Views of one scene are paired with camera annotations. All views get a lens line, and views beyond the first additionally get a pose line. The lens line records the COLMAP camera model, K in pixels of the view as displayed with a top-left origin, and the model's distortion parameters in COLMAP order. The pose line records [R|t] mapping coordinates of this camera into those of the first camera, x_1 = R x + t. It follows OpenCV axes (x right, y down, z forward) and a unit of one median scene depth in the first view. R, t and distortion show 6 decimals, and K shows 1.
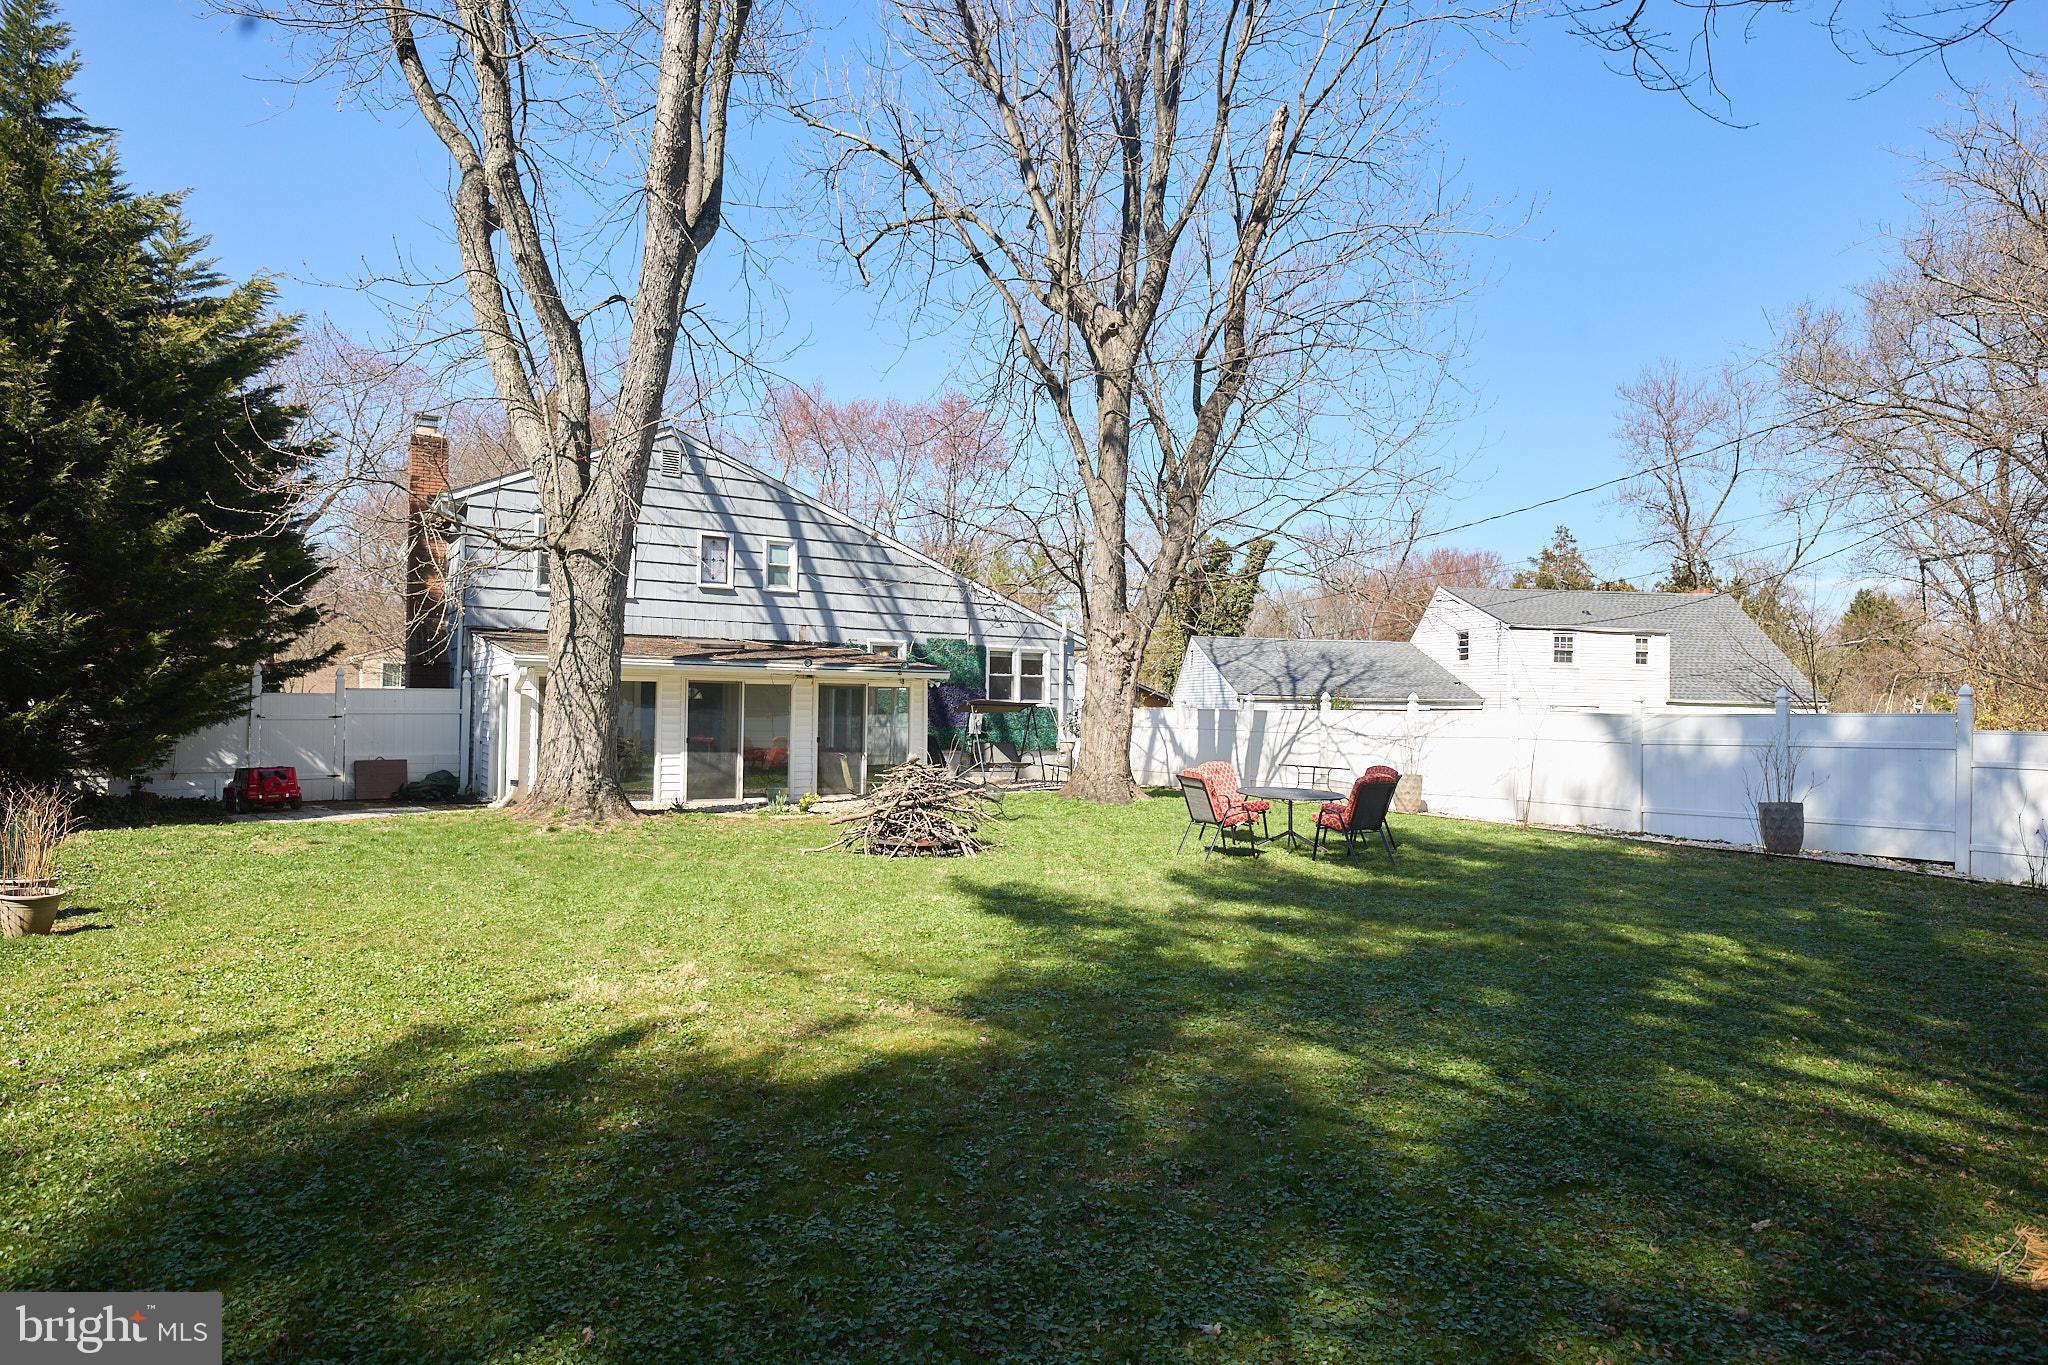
lens RADIAL K [[1145.2, 0, 1113.0], [0, 1145.2, 685.0], [0, 0, 1]] dist [-0.000990, -0.000154]
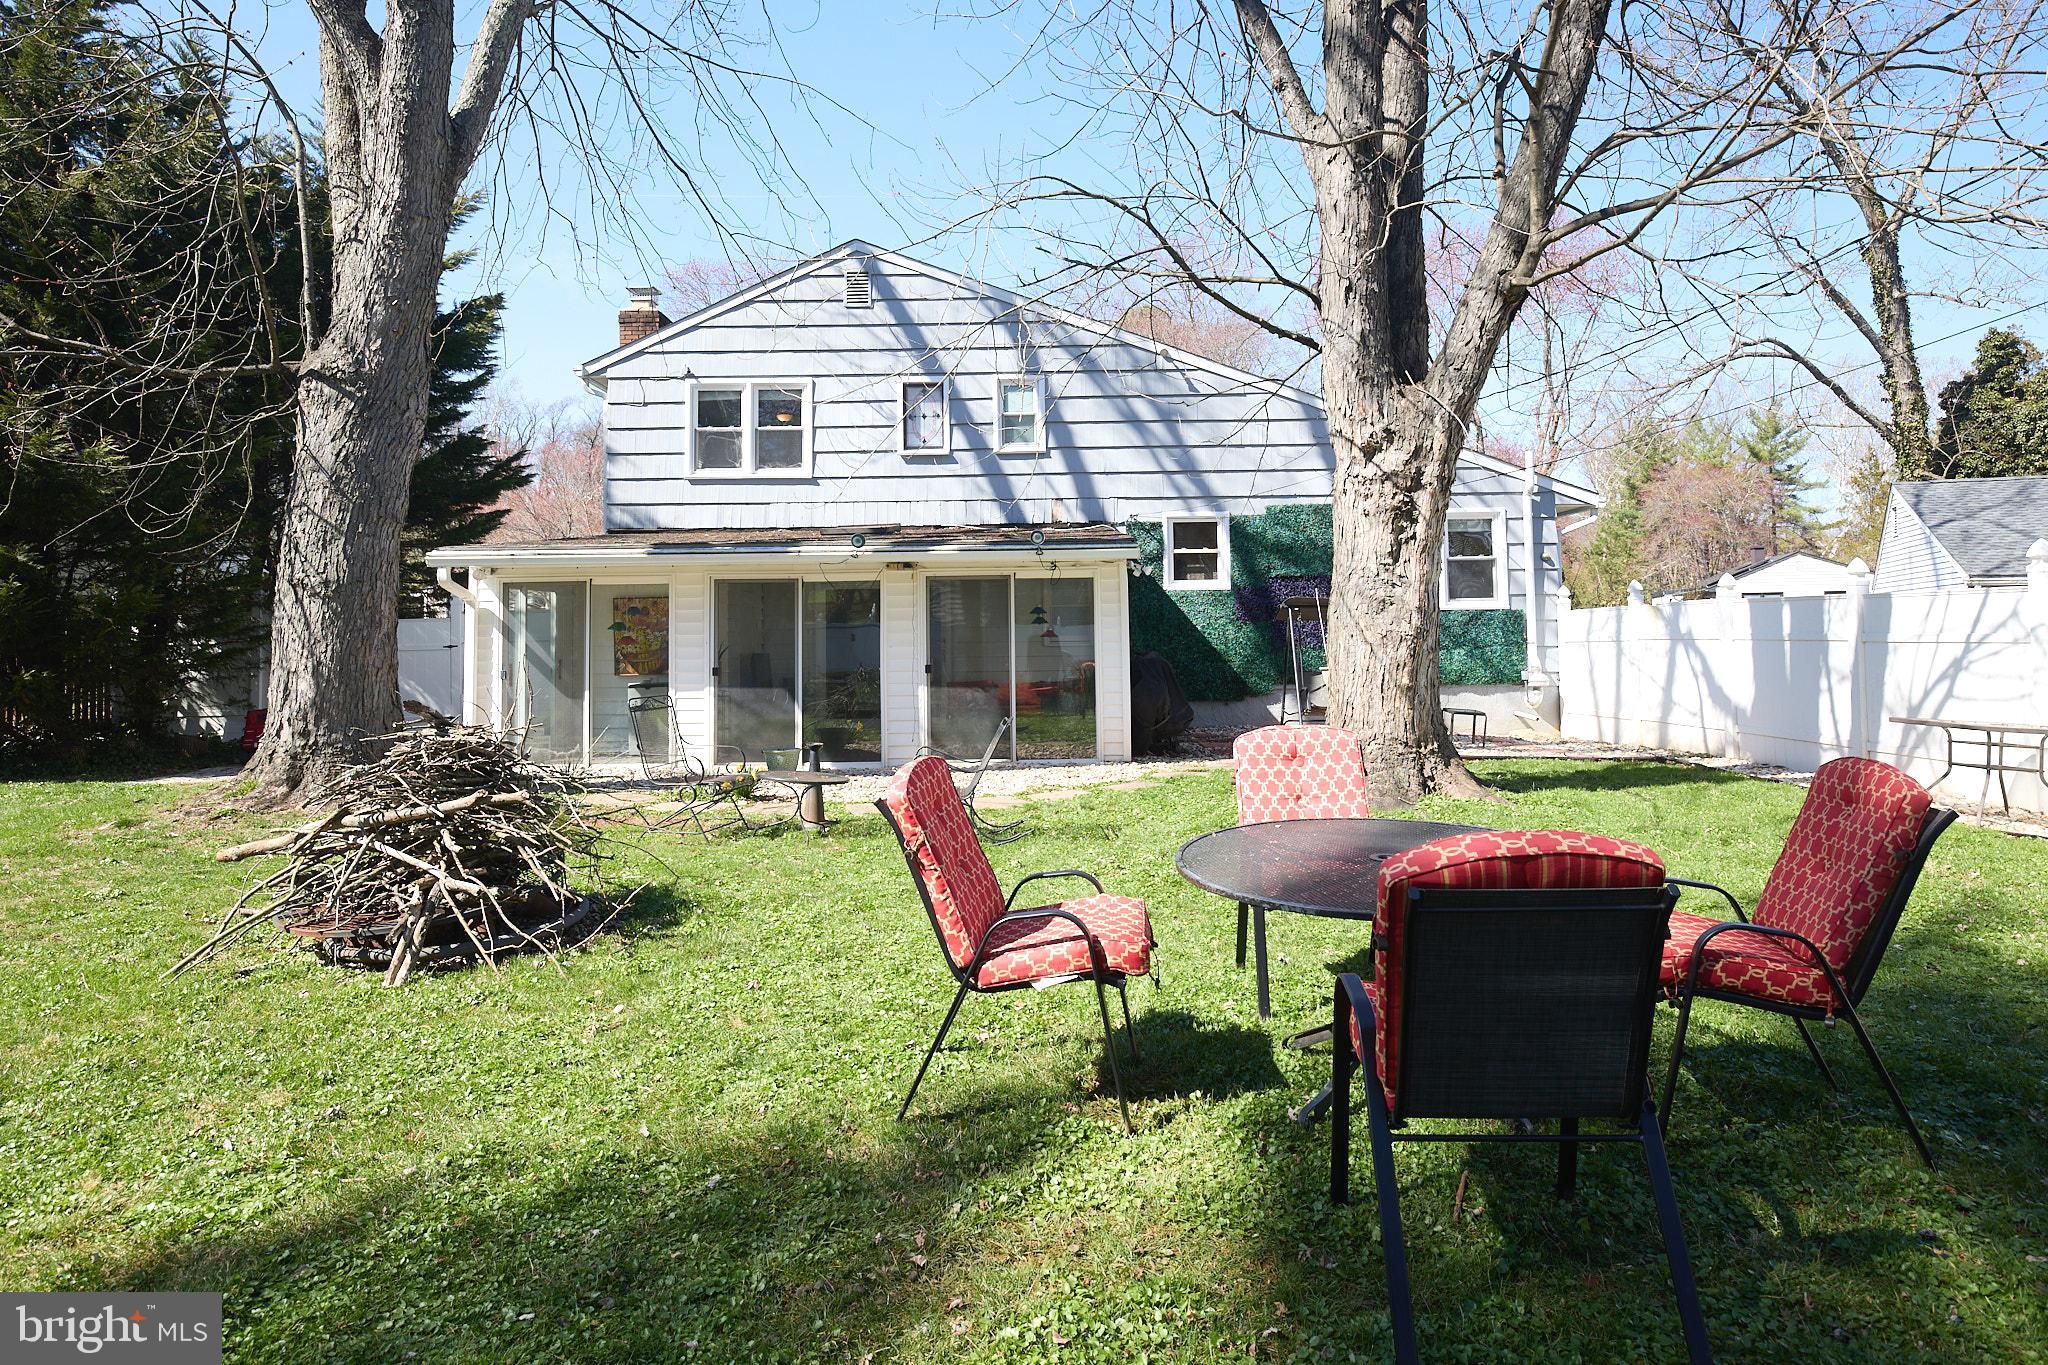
lens RADIAL K [[1178.5, 0, 1021.8], [0, 1178.5, 590.8], [0, 0, 1]] dist [-0.018353, -0.000772]
pose [[0.791121, -0.042177, -0.610204, 0.142210], [0.032920, 0.999110, -0.026378, 0.020063], [0.610774, 0.000780, 0.791805, 0.450561]]
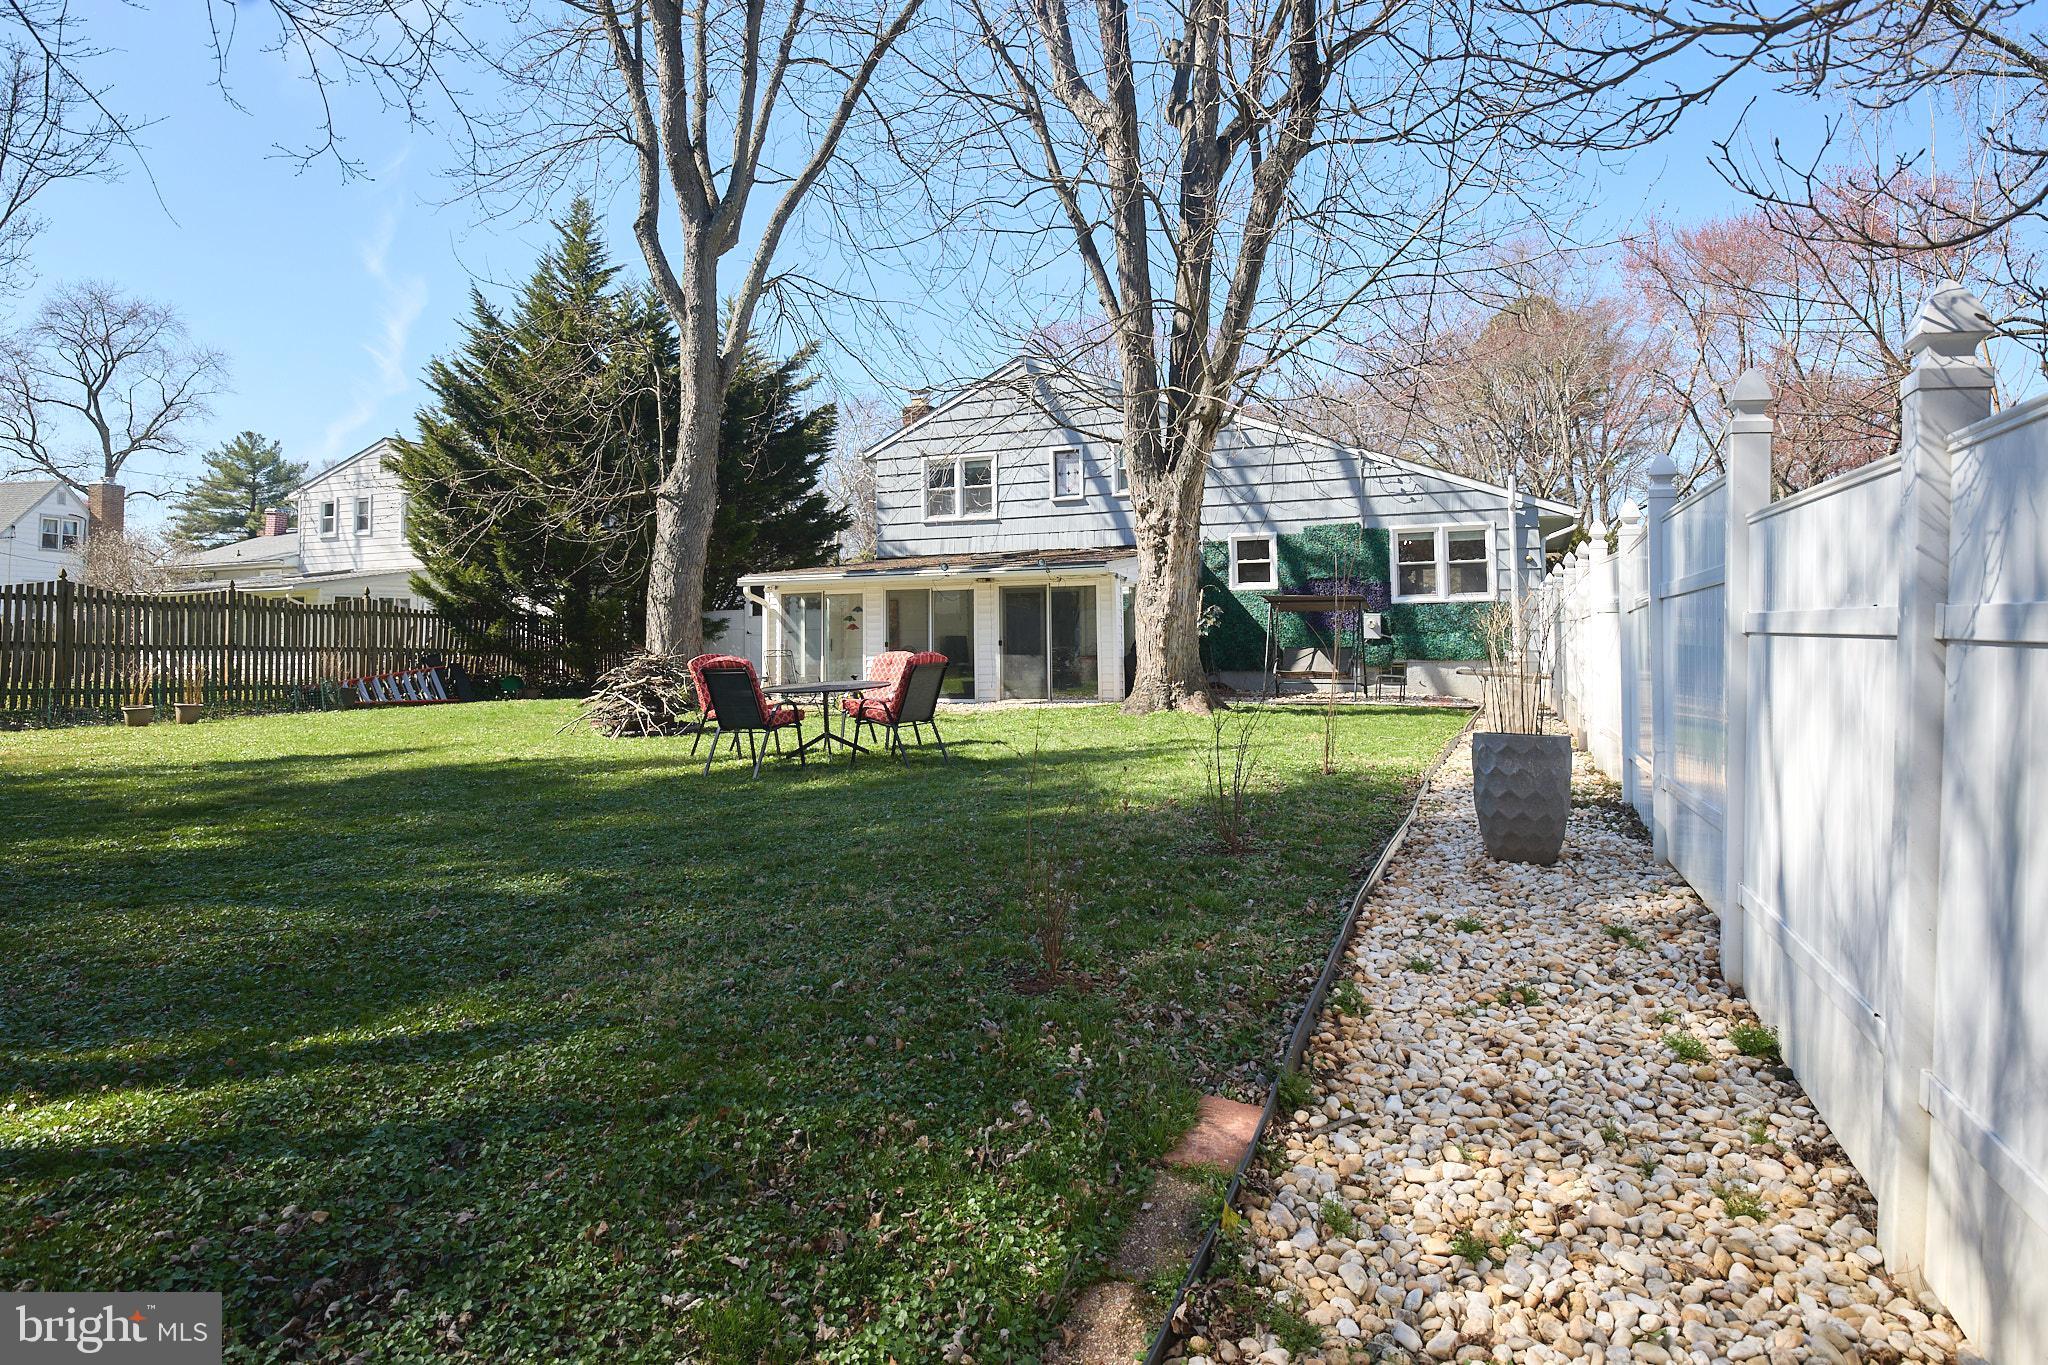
lens RADIAL K [[1178.5, 0, 1021.8], [0, 1178.5, 590.8], [0, 0, 1]] dist [-0.018353, -0.000772]
pose [[0.487517, -0.051568, -0.871589, 0.542388], [0.037122, 0.998576, -0.038317, 0.035079], [0.872324, -0.013675, 0.488737, 0.436064]]
